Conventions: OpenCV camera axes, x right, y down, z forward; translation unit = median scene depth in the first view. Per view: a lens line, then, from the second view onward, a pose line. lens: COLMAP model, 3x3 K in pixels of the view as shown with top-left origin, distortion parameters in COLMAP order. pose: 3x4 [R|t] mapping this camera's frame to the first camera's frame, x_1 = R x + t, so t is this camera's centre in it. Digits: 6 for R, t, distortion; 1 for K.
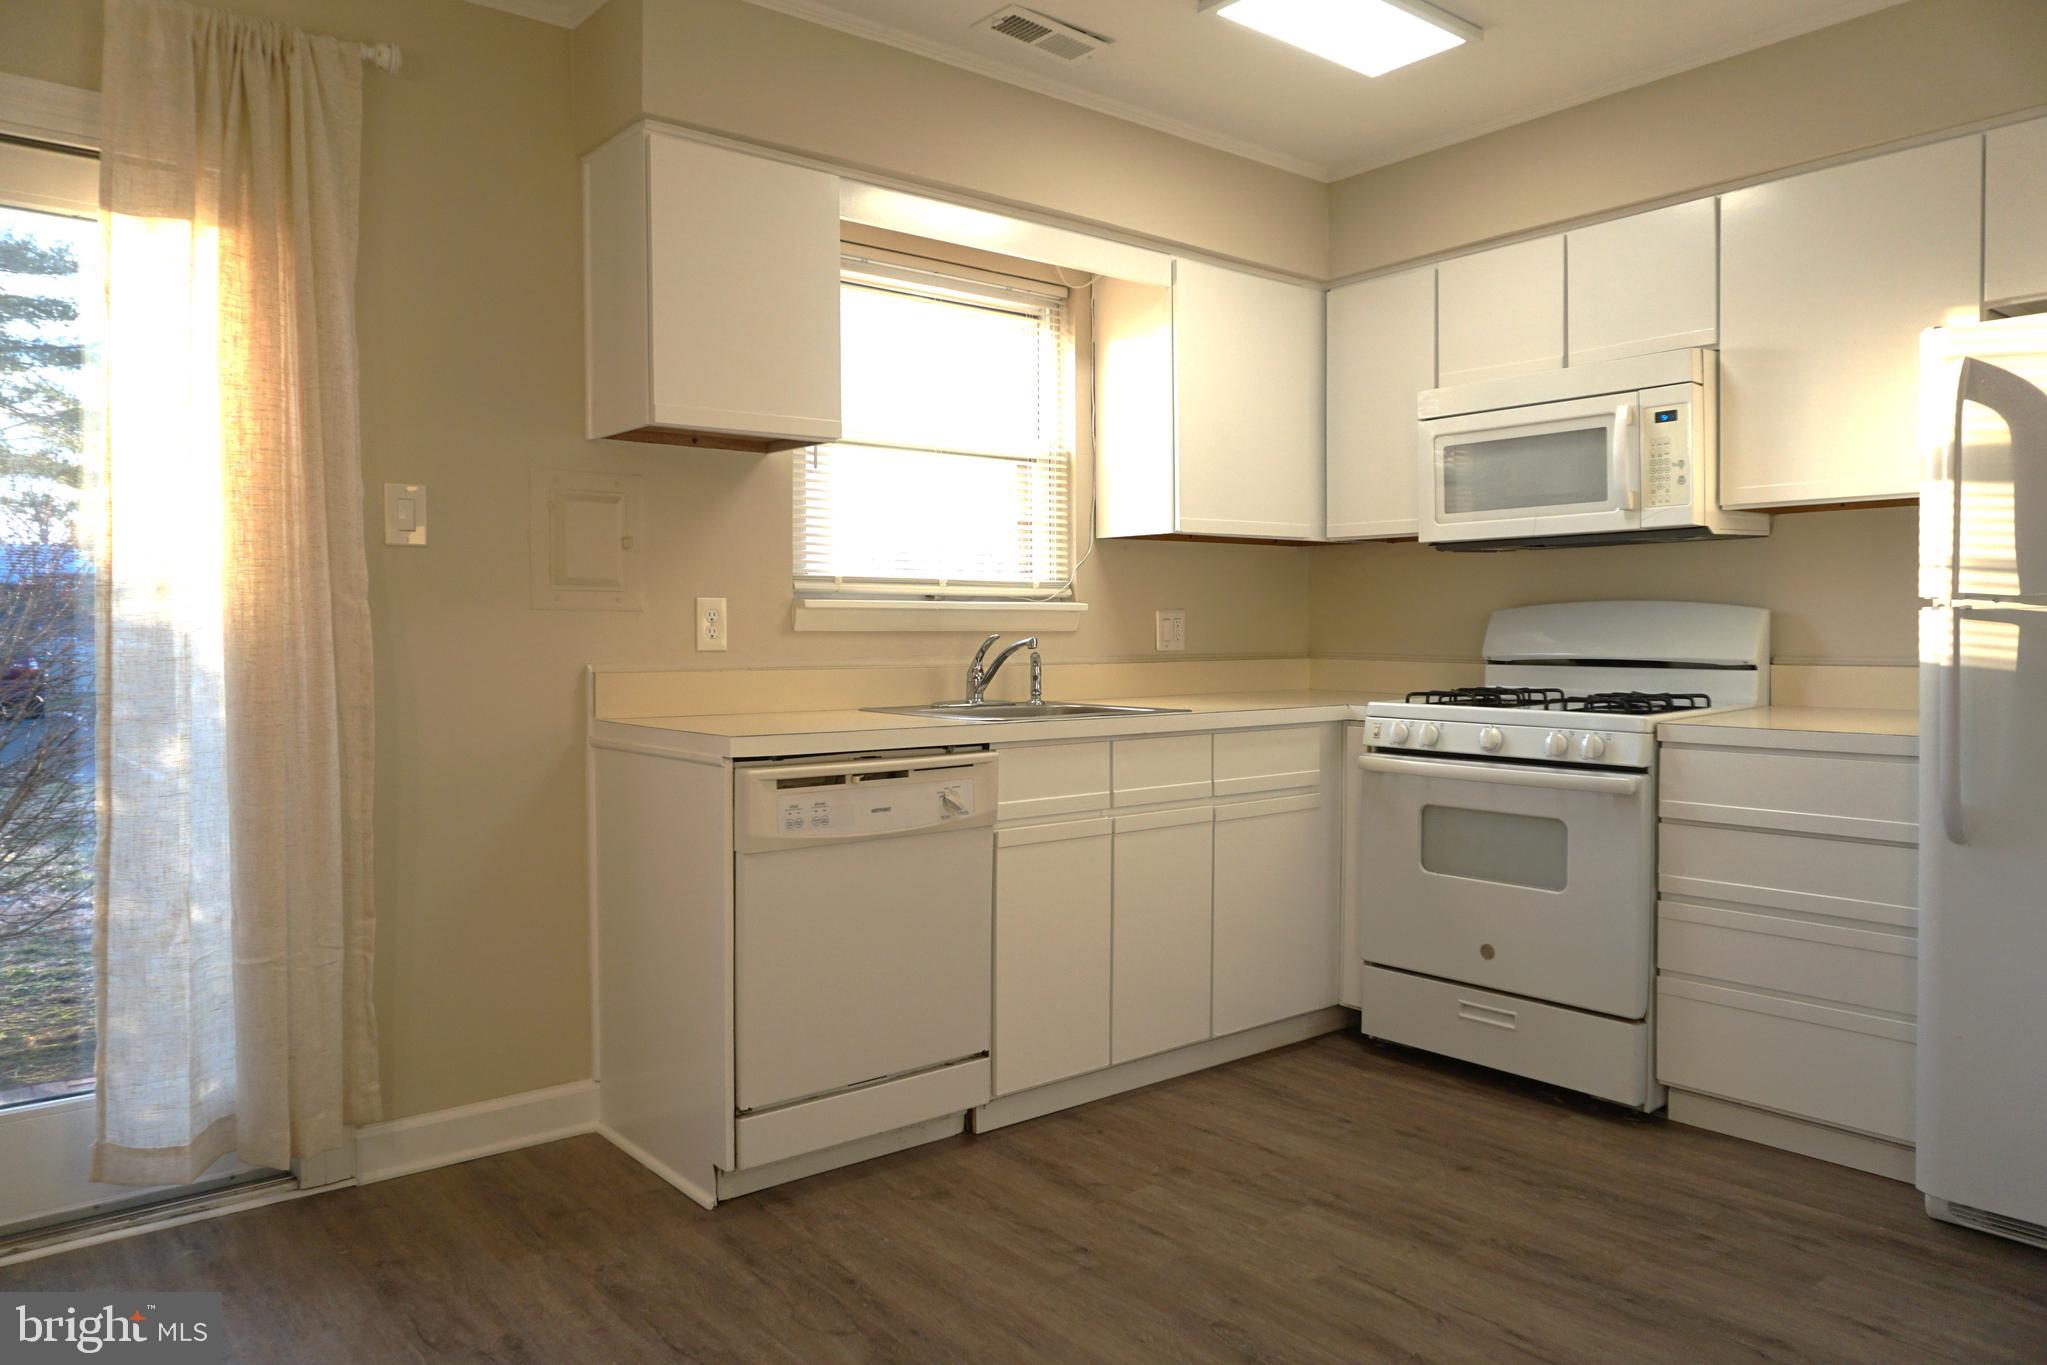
lens RADIAL K [[1371.2, 0, 1023.5], [0, 1371.2, 682.5], [0, 0, 1]] dist [-0.048775, 0.030230]
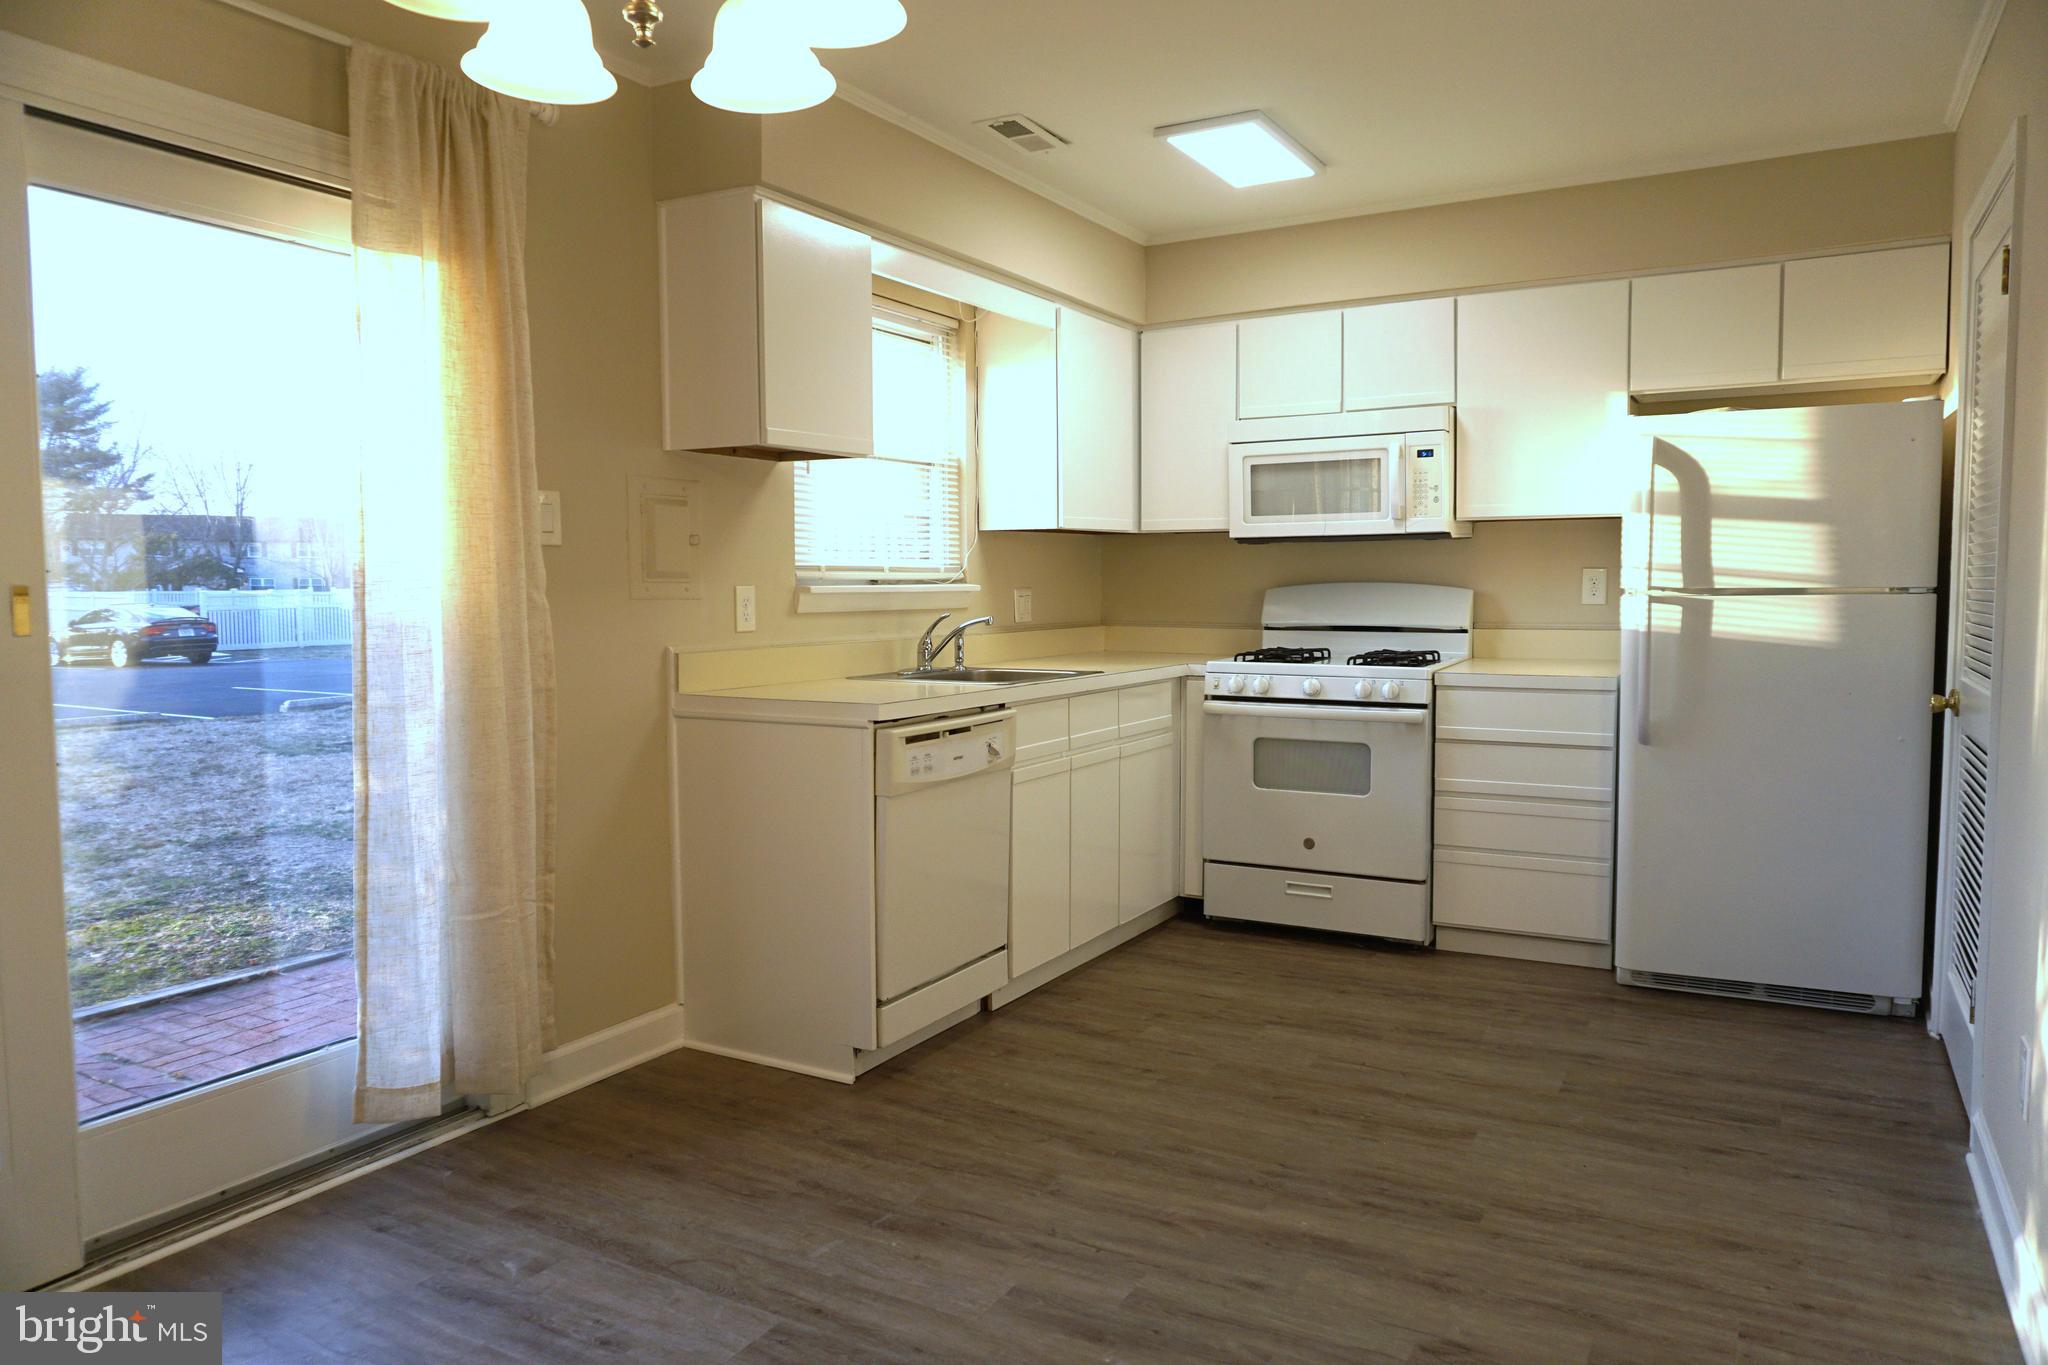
lens RADIAL K [[1342.6, 0, 1024.0], [0, 1342.6, 682.5], [0, 0, 1]] dist [-0.057731, 0.032130]
pose [[0.936322, -0.028881, 0.349952, -0.425641], [0.016733, 0.999149, 0.037688, -0.019741], [-0.350743, -0.029432, 0.936009, -0.160403]]
